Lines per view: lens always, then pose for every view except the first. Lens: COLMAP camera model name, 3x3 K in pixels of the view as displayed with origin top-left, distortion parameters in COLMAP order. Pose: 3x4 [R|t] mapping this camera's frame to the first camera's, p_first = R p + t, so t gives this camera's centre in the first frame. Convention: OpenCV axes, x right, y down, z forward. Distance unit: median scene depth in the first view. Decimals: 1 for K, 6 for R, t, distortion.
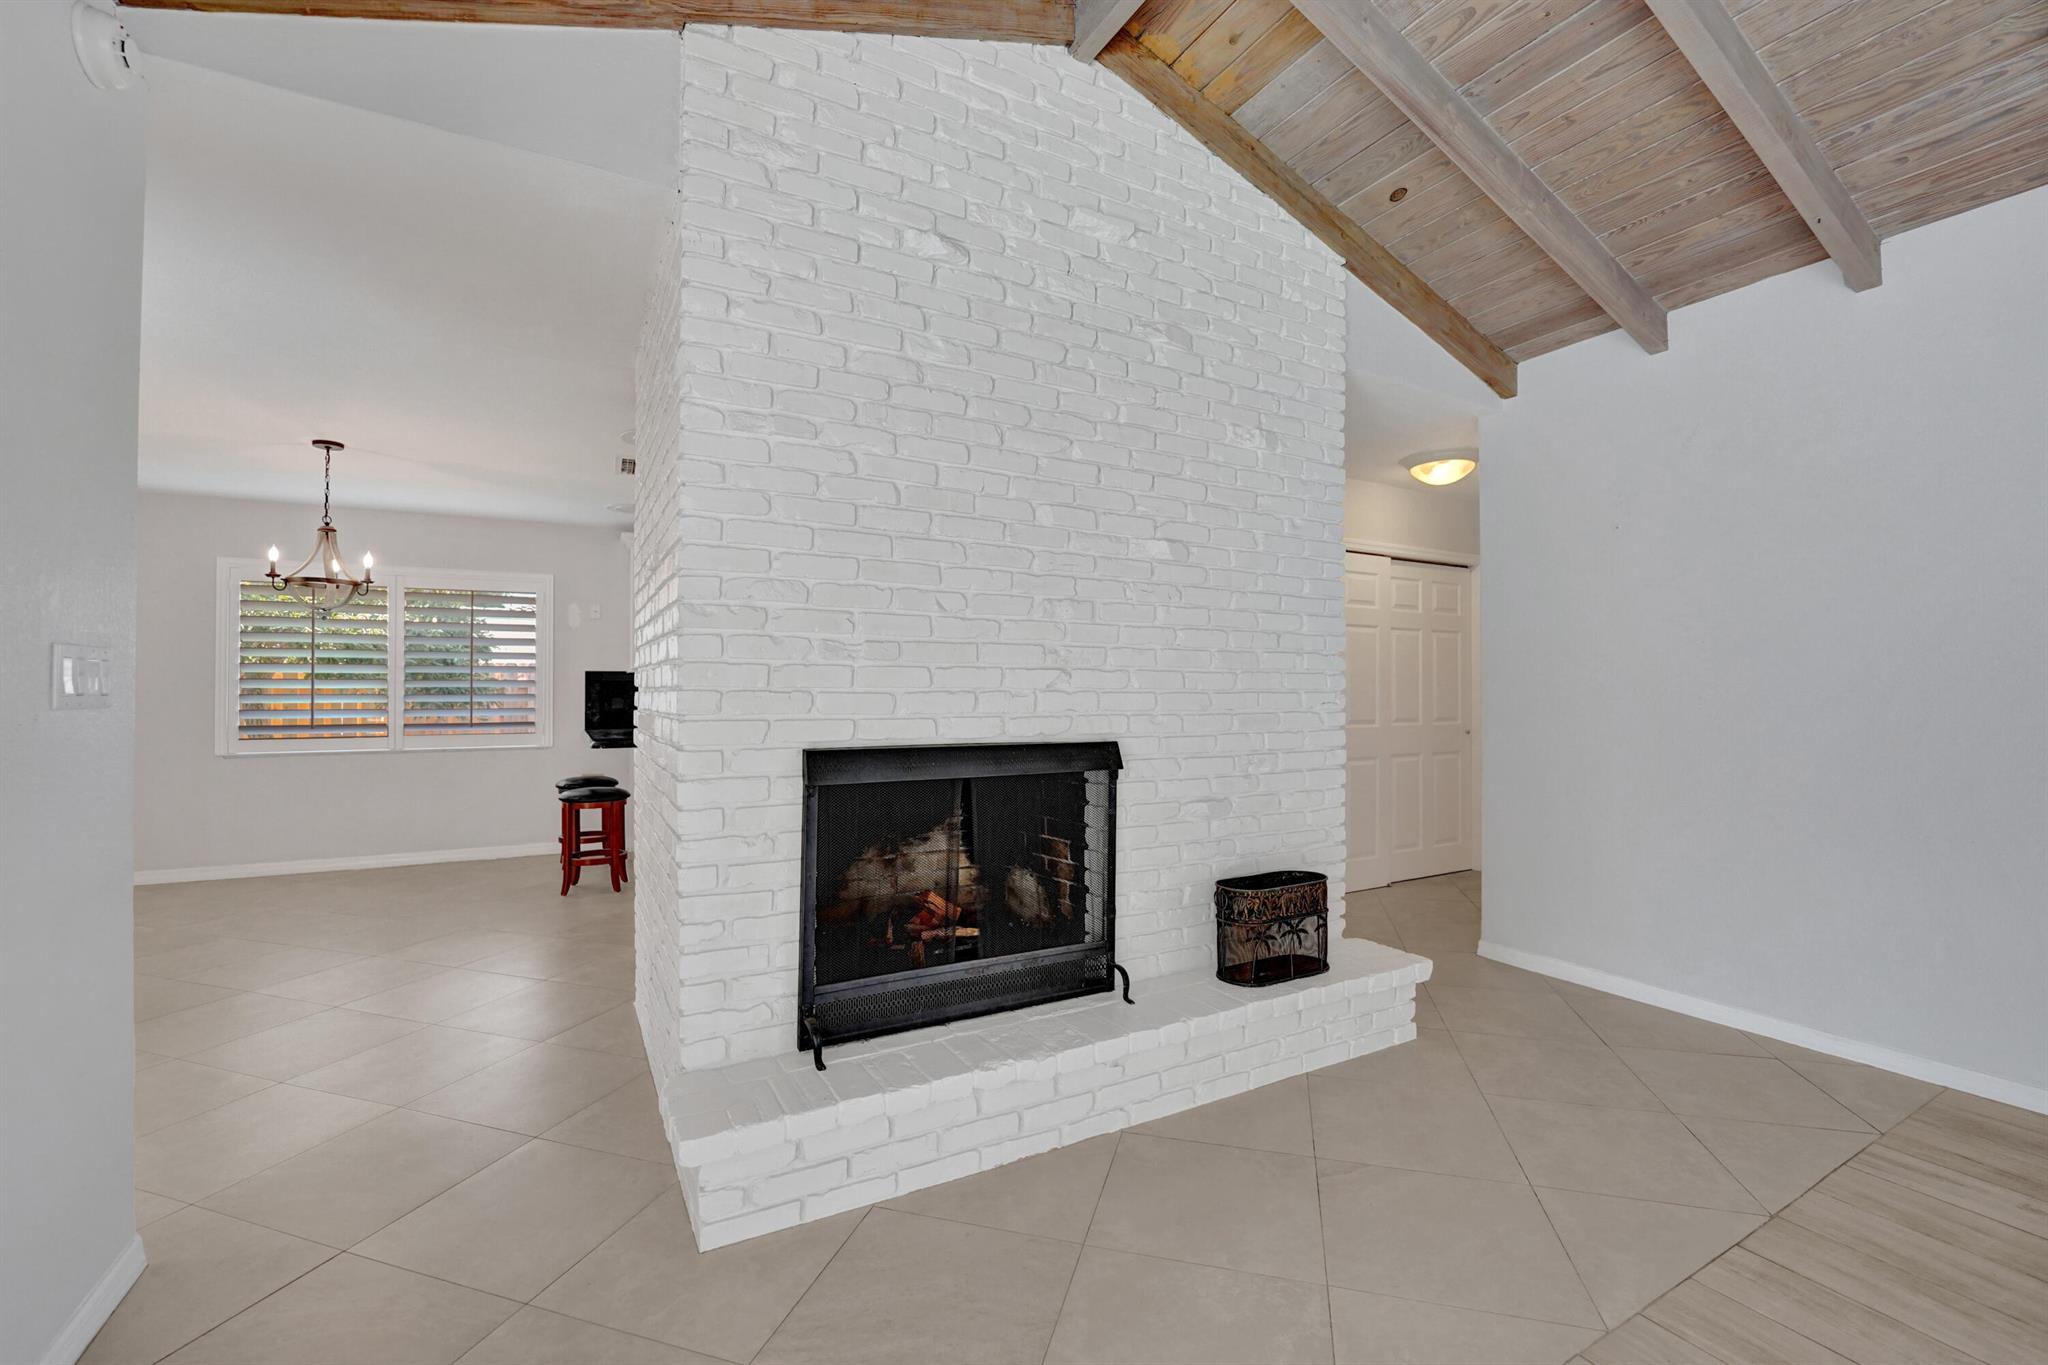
lens RADIAL K [[860.1, 0, 1021.5], [0, 860.1, 687.6], [0, 0, 1]] dist [-0.016057, -0.000141]
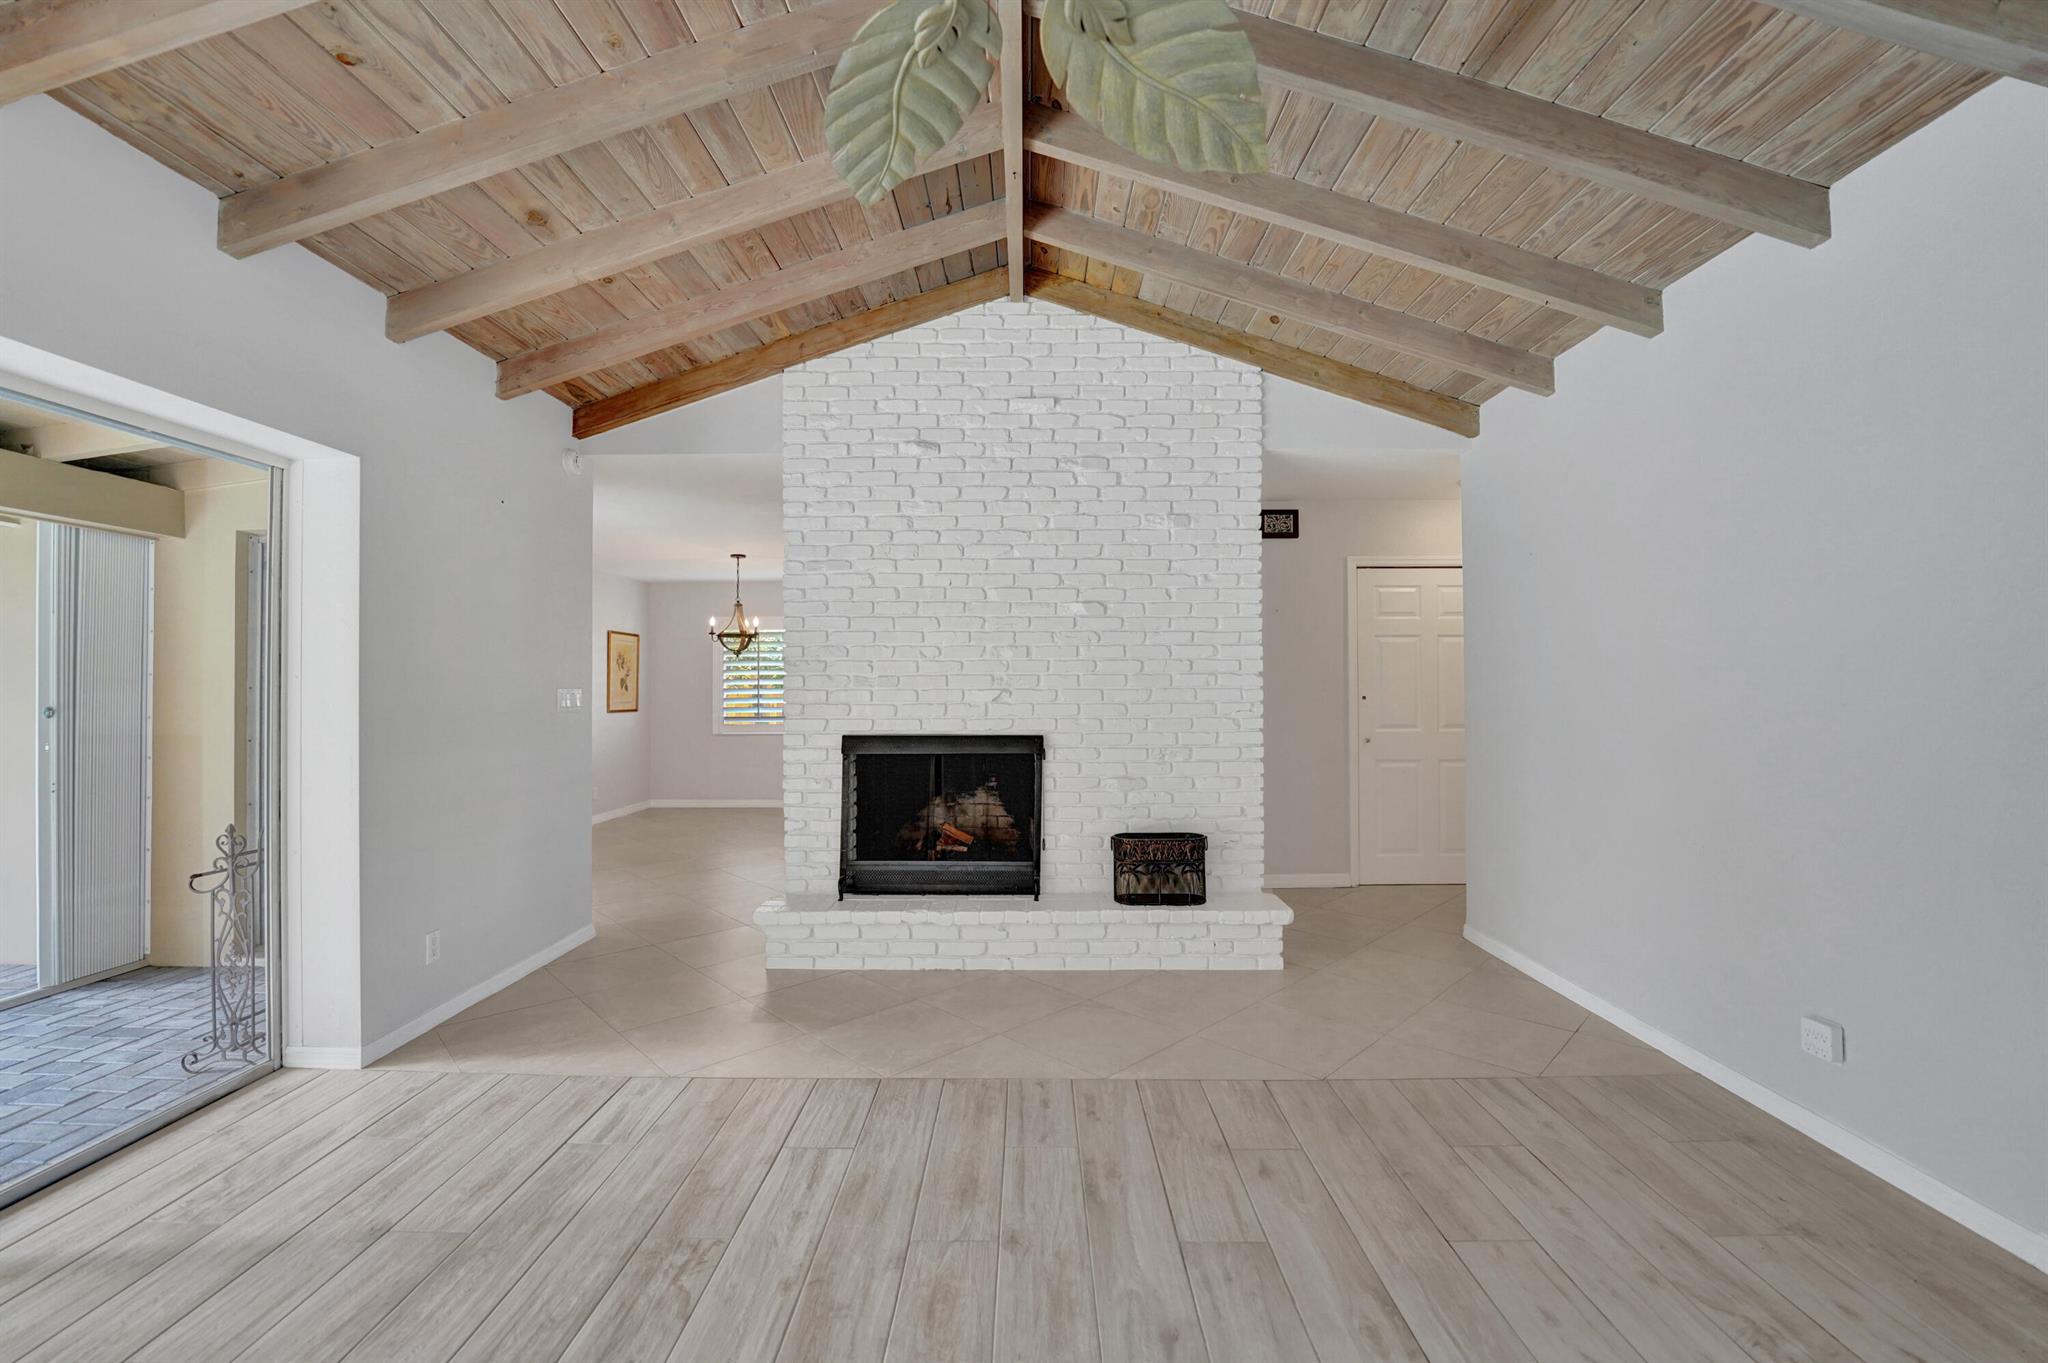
lens RADIAL K [[882.2, 0, 1024.0], [0, 882.2, 681.5], [0, 0, 1]] dist [0.000069, -0.000009]
pose [[0.864554, -0.006824, -0.502494, 0.854528], [0.007560, 0.999971, -0.000572, -0.033206], [0.502484, -0.003305, 0.864580, -0.385857]]
